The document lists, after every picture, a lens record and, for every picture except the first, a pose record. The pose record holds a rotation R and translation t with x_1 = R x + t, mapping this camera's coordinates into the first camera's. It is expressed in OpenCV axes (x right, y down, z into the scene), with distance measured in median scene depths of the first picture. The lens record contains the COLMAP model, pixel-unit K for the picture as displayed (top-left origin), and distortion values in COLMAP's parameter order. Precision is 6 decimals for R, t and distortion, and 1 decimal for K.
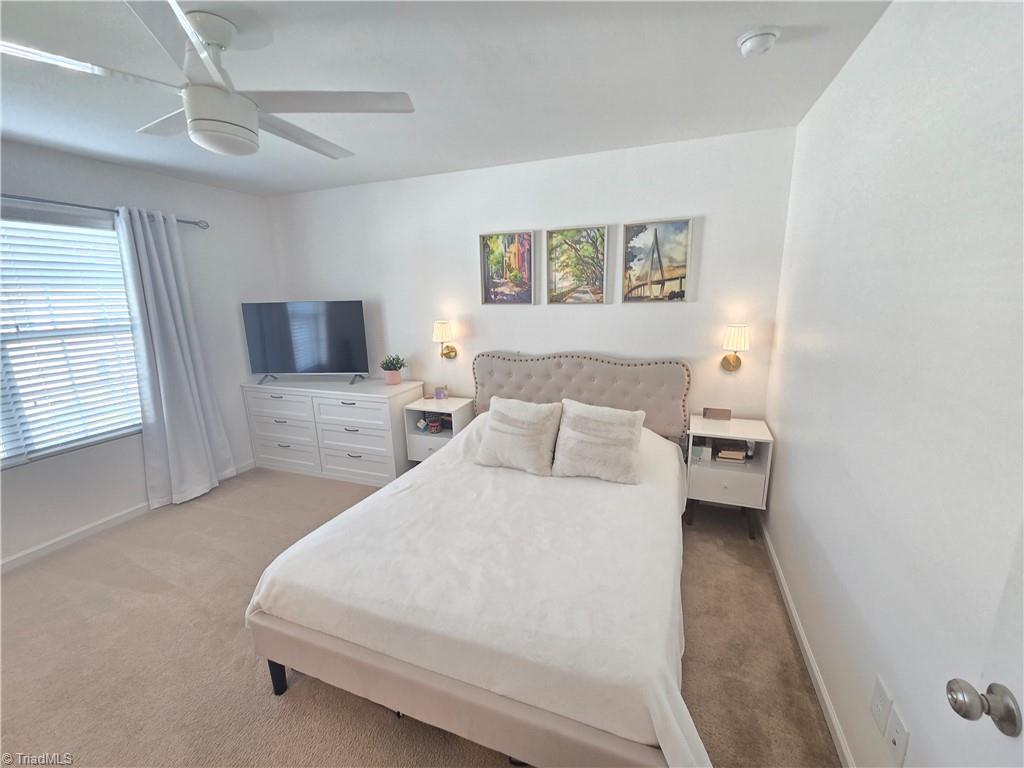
lens RADIAL K [[420.3, 0, 512.0], [0, 420.3, 384.0], [0, 0, 1]] dist [0.000491, -0.000166]
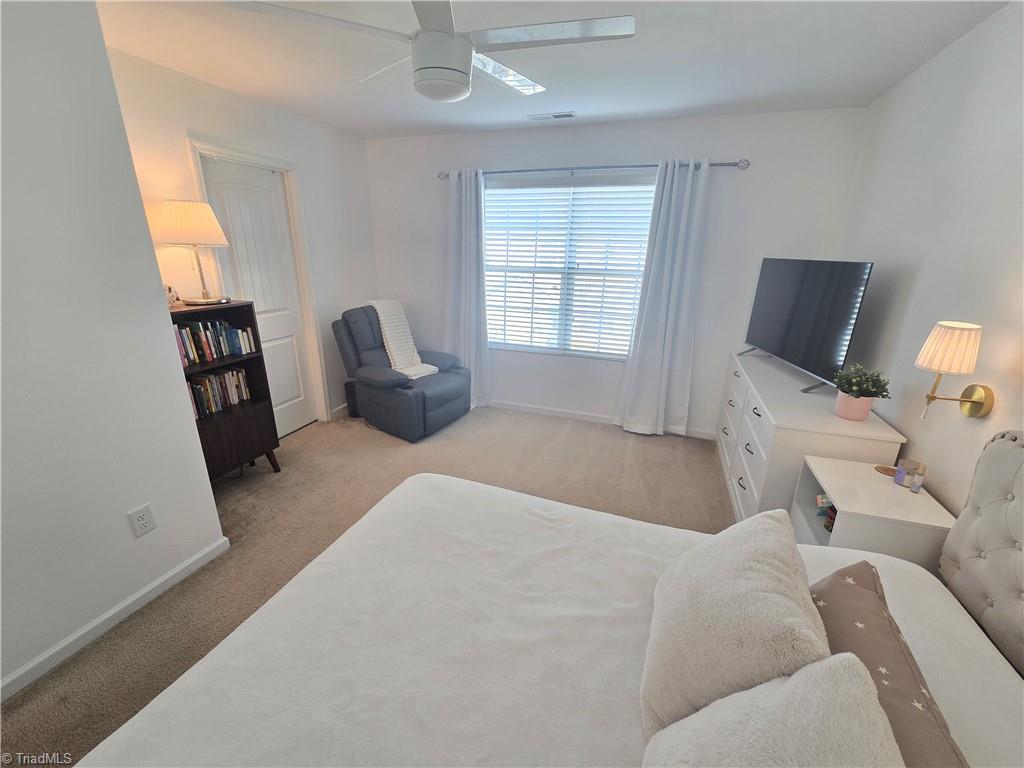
lens RADIAL K [[420.3, 0, 512.0], [0, 420.3, 384.0], [0, 0, 1]] dist [0.000491, -0.000166]
pose [[0.027092, 0.334069, -0.942159, 0.260583], [-0.231787, 0.918918, 0.319163, -0.137002], [0.972389, 0.209734, 0.102328, 0.587195]]
